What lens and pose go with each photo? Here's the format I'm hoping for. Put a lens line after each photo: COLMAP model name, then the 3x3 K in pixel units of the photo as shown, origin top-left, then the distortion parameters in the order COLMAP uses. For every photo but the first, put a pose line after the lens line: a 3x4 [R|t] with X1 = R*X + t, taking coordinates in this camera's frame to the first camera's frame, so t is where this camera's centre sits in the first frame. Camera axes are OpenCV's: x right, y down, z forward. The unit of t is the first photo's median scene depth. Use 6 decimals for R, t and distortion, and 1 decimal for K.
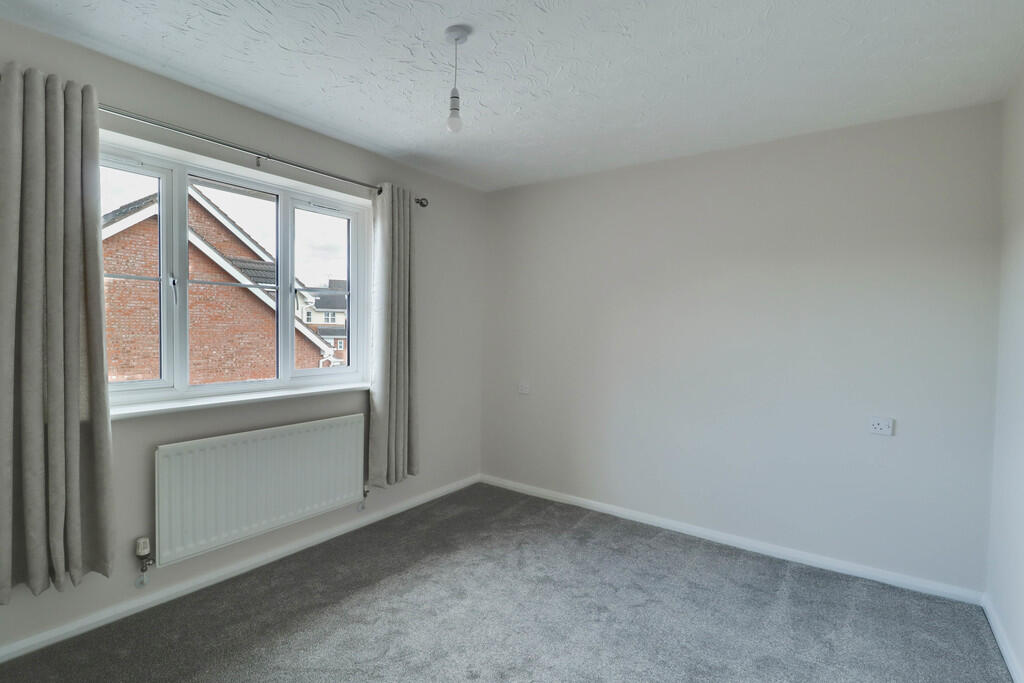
lens RADIAL K [[379.6, 0, 511.8], [0, 379.6, 331.7], [0, 0, 1]] dist [0.001217, 0.000204]
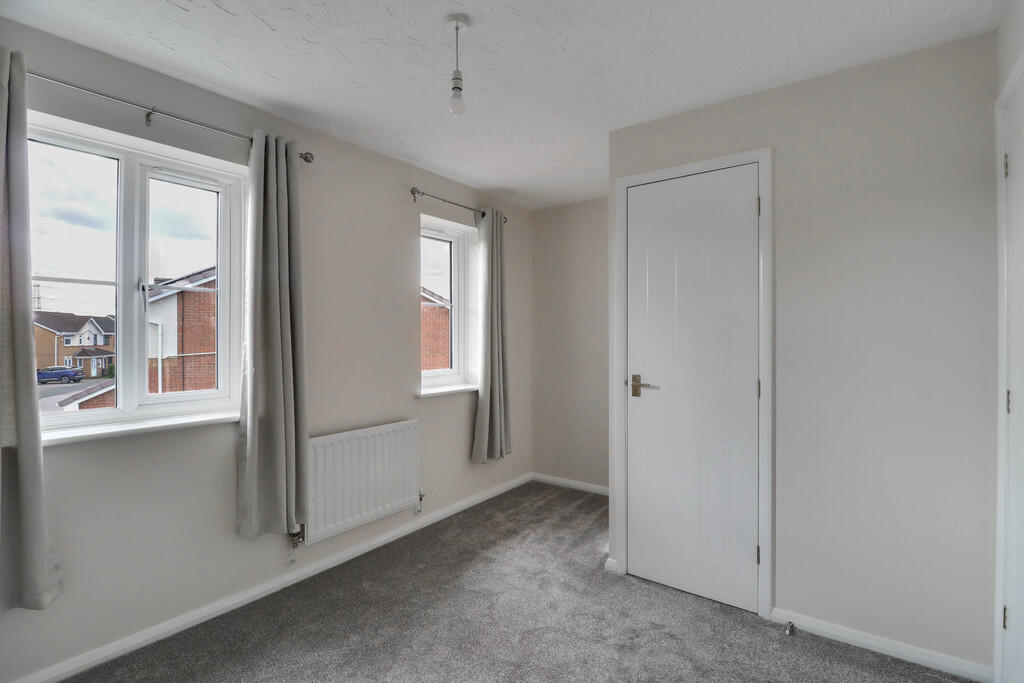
lens RADIAL K [[472.8, 0, 512.0], [0, 472.8, 341.5], [0, 0, 1]] dist [-0.063496, 0.000101]
pose [[0.993756, -0.011531, 0.110979, -0.407460], [0.011002, 0.999925, 0.005380, 0.004422], [-0.111033, -0.004126, 0.993808, -0.406715]]
